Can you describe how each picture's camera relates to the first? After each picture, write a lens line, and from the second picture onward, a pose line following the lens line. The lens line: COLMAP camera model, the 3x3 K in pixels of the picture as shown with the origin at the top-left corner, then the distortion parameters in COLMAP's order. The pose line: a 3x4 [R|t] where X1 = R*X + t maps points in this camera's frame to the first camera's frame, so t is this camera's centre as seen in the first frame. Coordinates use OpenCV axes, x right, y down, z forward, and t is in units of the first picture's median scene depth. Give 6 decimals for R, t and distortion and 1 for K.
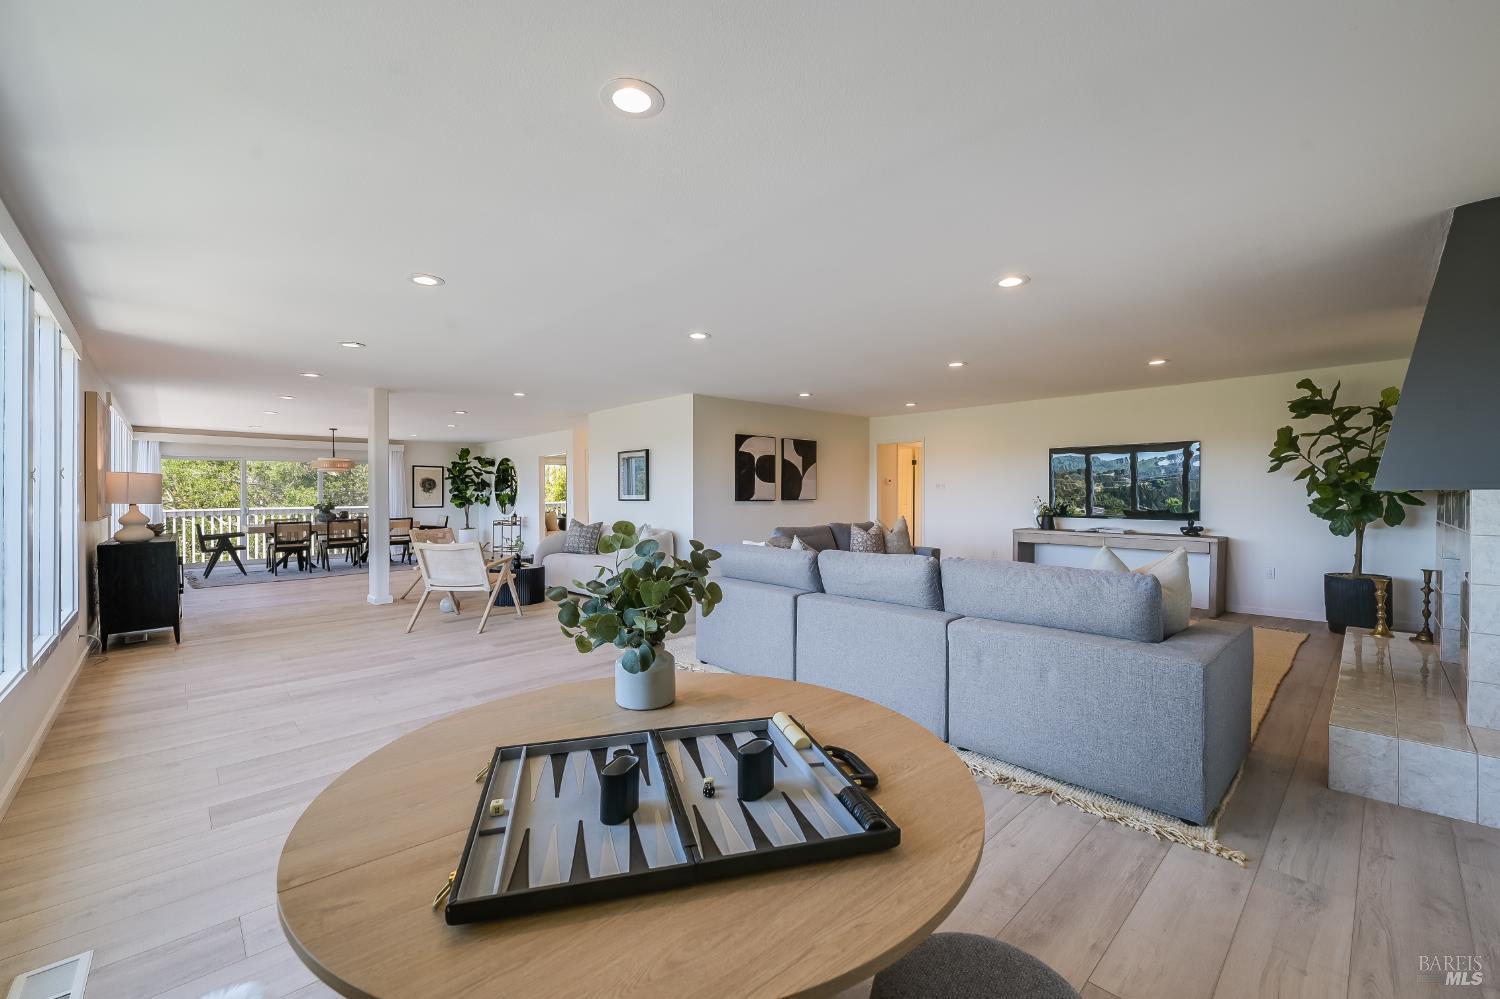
lens RADIAL K [[612.3, 0, 748.7], [0, 612.3, 498.0], [0, 0, 1]] dist [-0.001376, 0.000919]
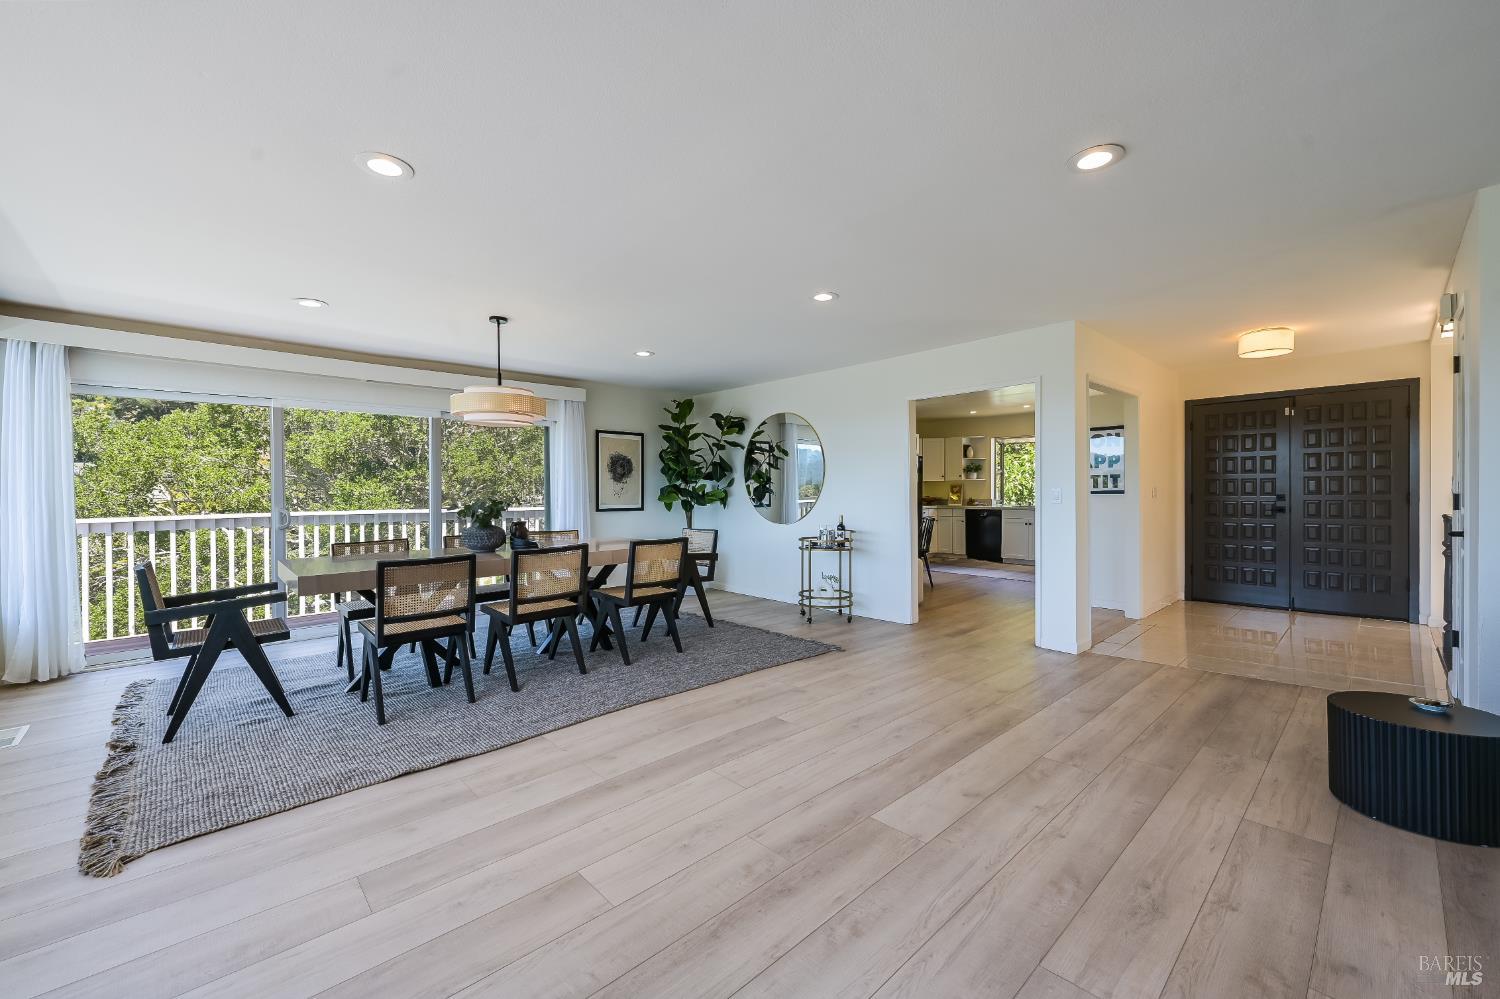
lens RADIAL K [[612.3, 0, 752.5], [0, 612.3, 496.5], [0, 0, 1]] dist [-0.001376, 0.000919]
pose [[0.999776, -0.001547, -0.021104, -0.514321], [0.001500, 0.999996, -0.002215, 0.005693], [0.021107, 0.002183, 0.999775, 0.613412]]
